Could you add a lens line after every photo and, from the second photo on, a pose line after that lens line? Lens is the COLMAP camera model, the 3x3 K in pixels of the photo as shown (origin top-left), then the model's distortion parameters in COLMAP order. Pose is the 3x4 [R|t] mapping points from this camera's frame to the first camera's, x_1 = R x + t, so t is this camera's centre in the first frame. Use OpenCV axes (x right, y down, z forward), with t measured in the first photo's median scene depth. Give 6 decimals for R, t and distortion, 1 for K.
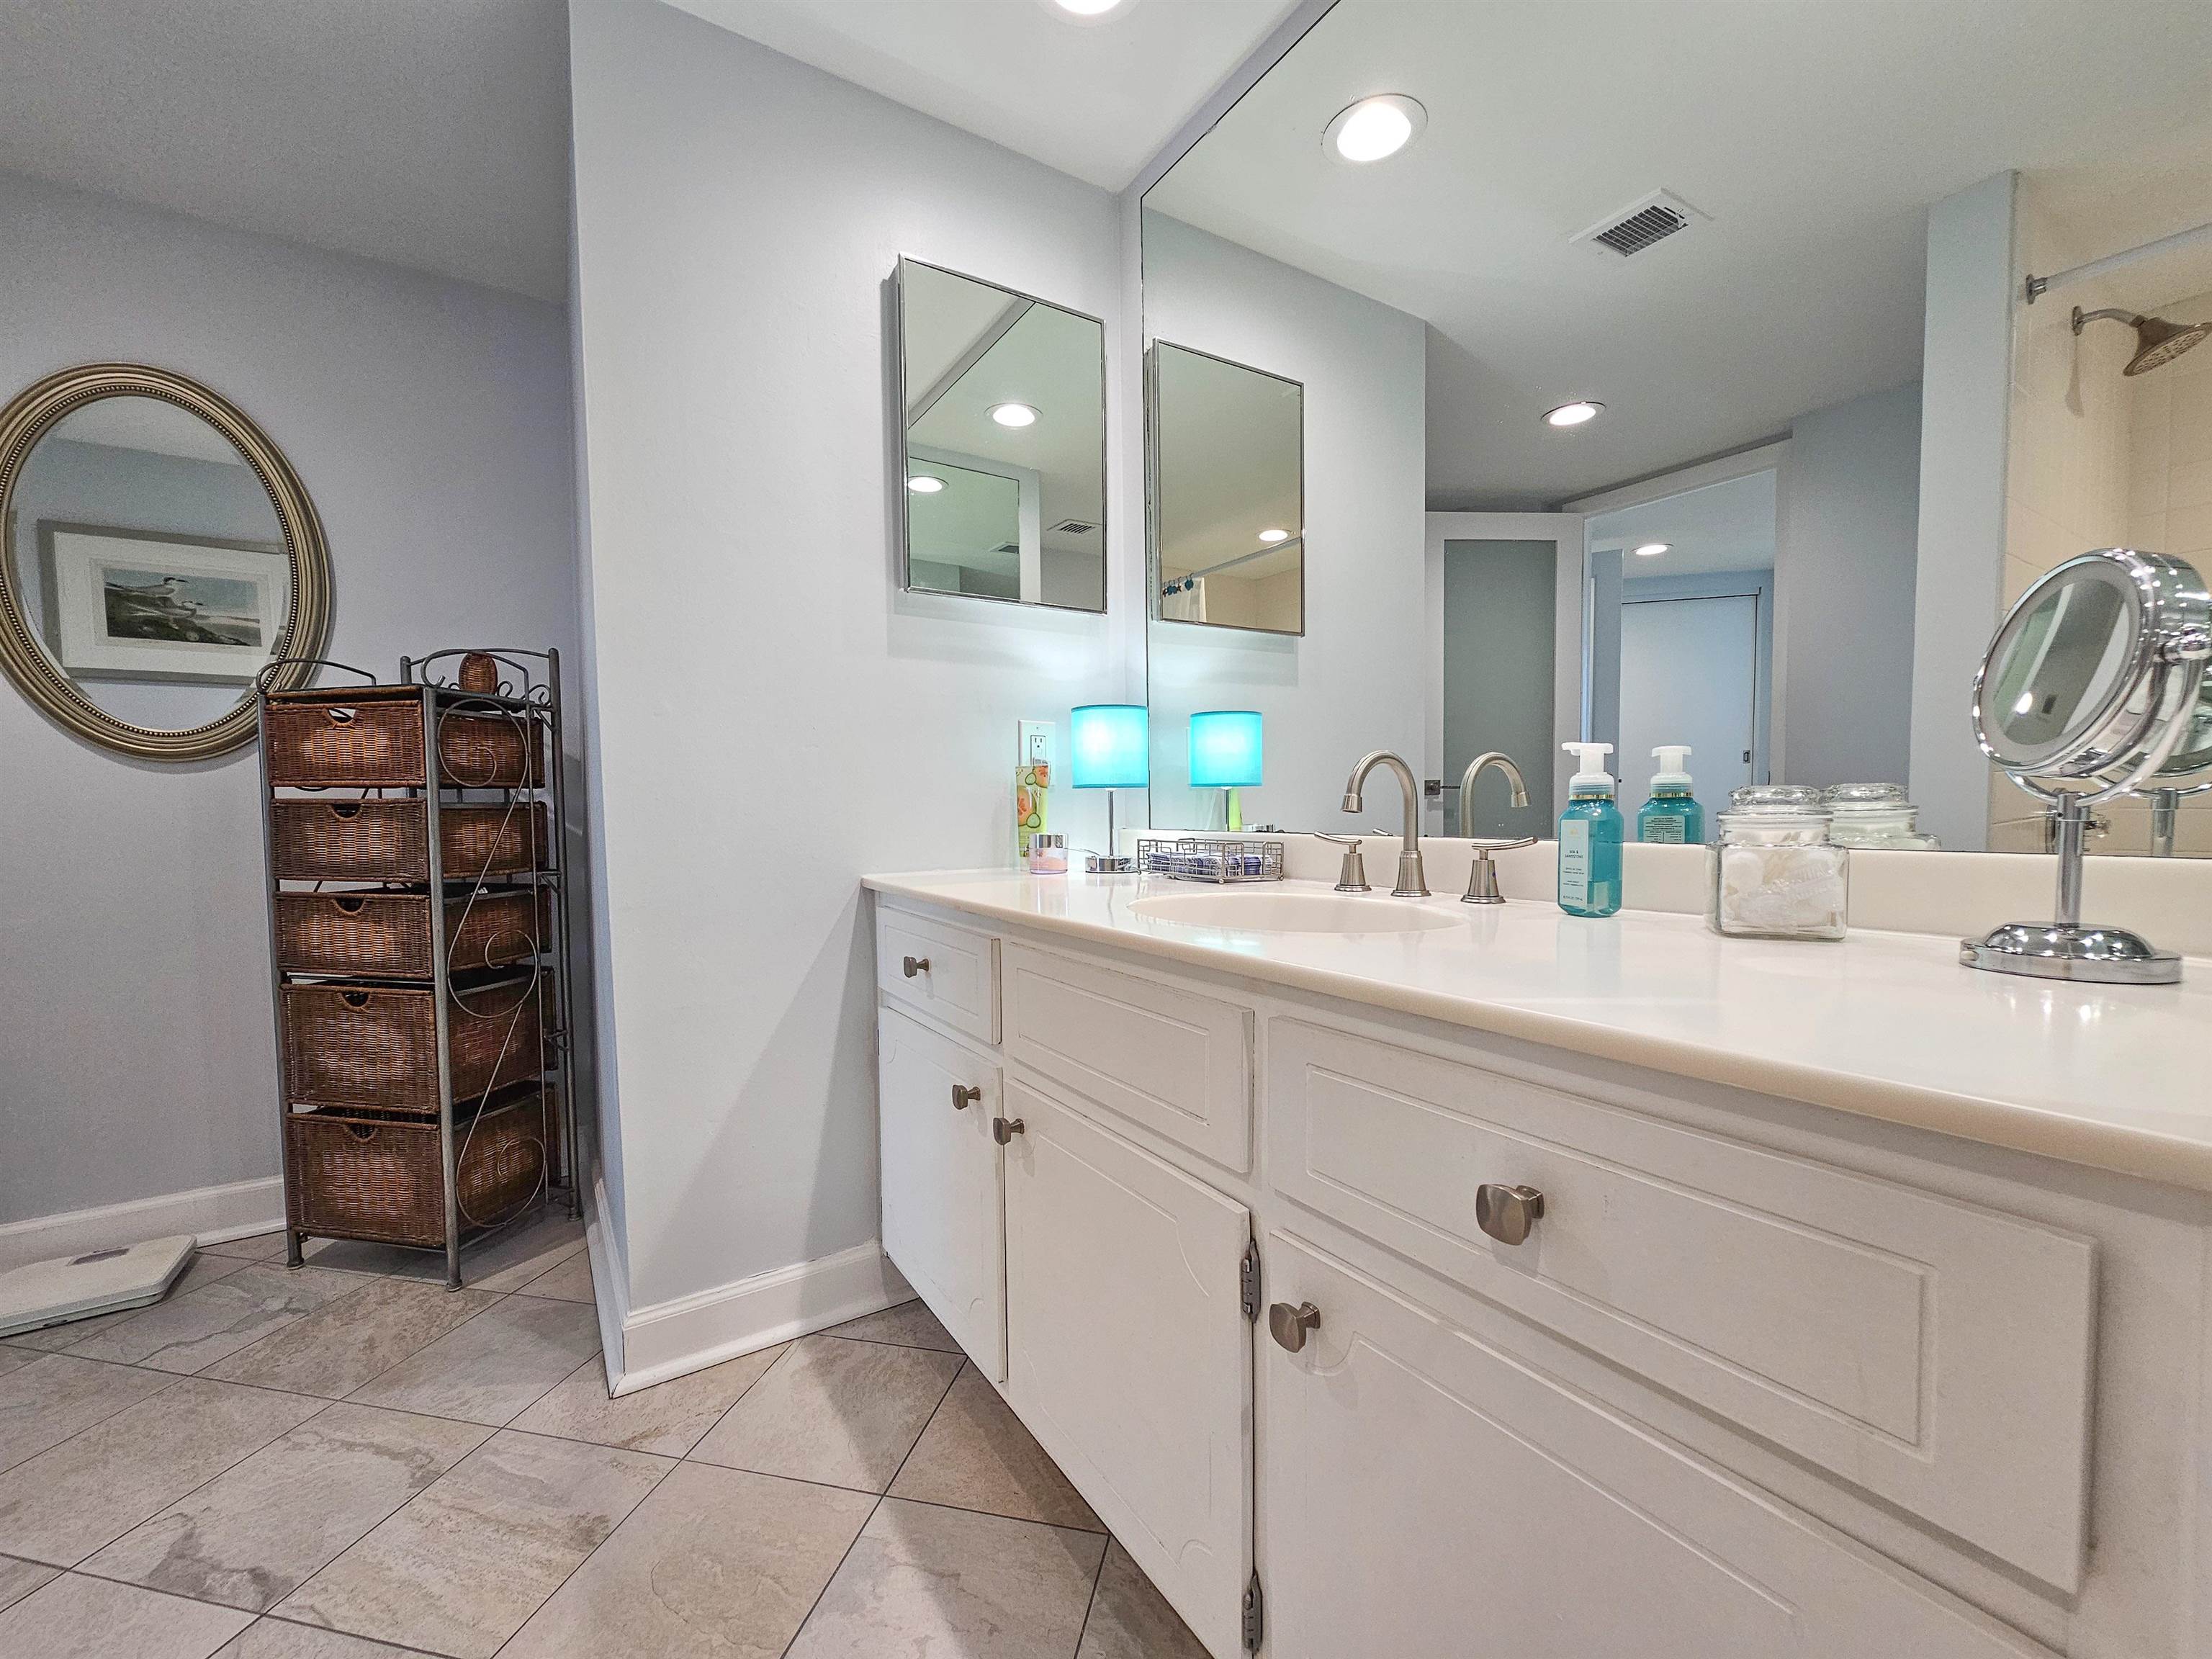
lens RADIAL K [[902.5, 0, 1108.6], [0, 902.5, 850.4], [0, 0, 1]] dist [-0.003239, 0.002048]
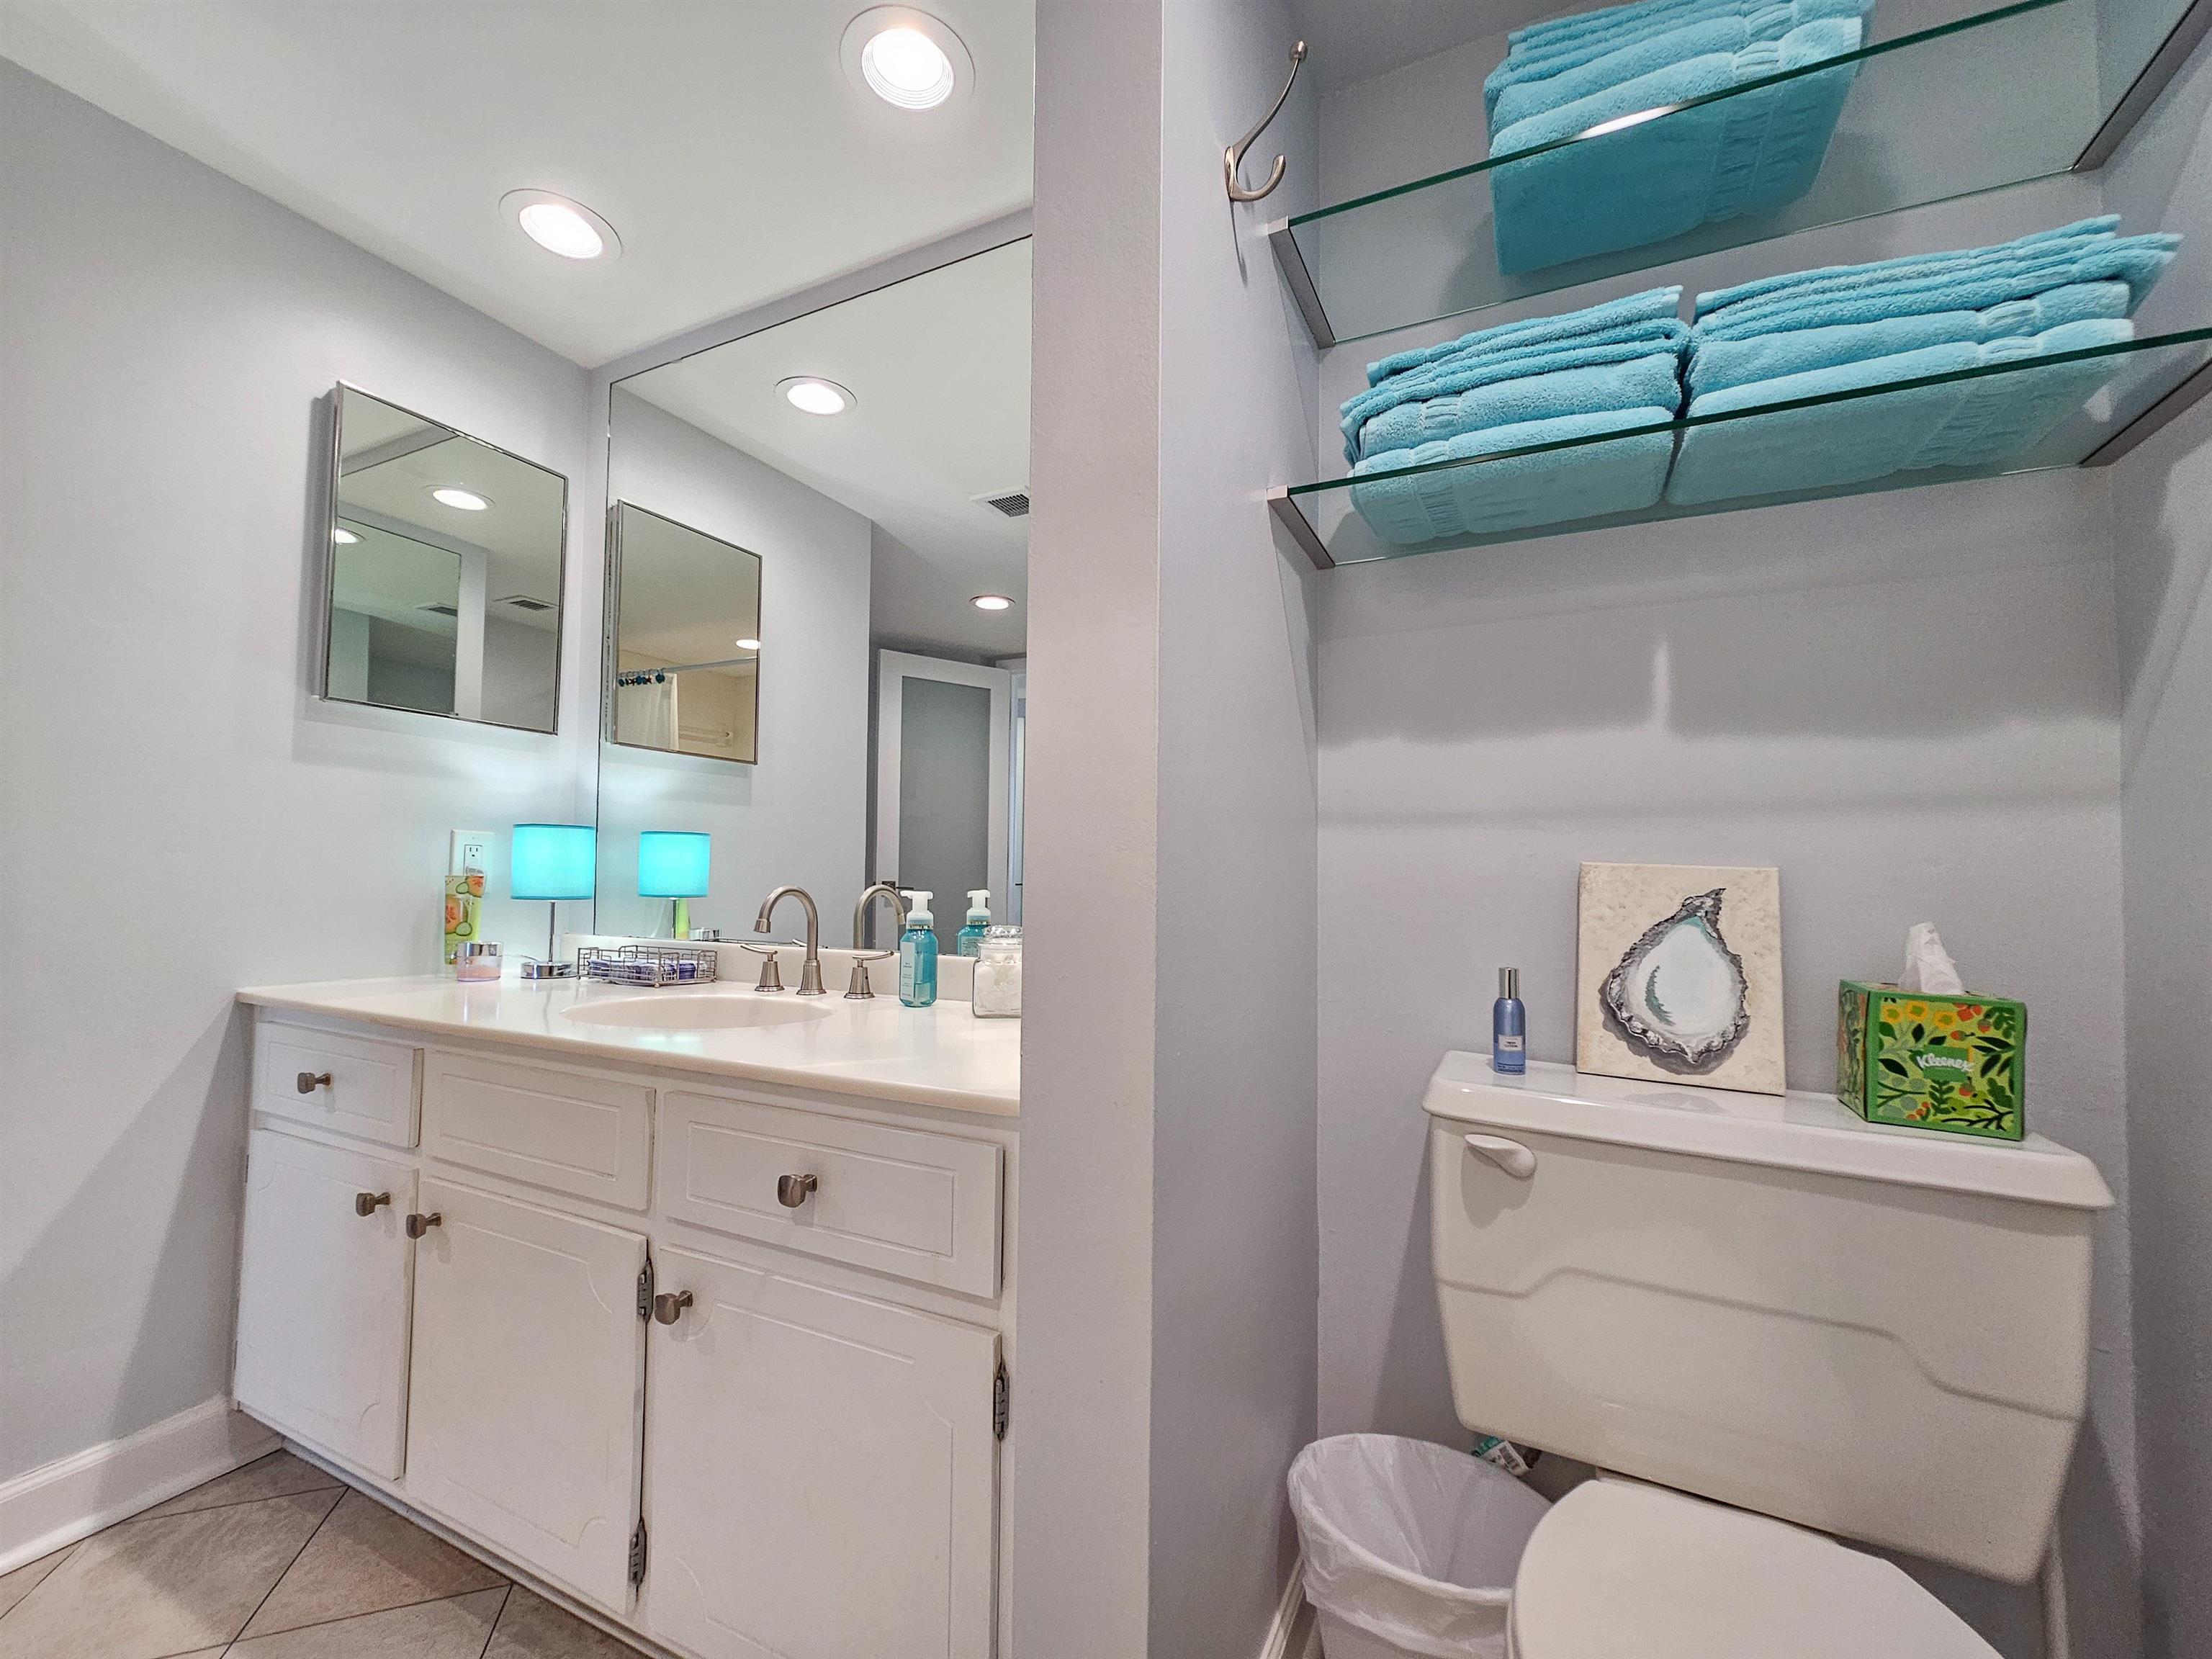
lens RADIAL K [[902.5, 0, 1108.6], [0, 902.5, 850.4], [0, 0, 1]] dist [-0.003239, 0.002048]
pose [[0.854441, 0.044181, 0.517667, 0.010557], [0.001535, 0.996159, -0.087552, -0.035340], [-0.519547, 0.075603, 0.851091, -0.304147]]
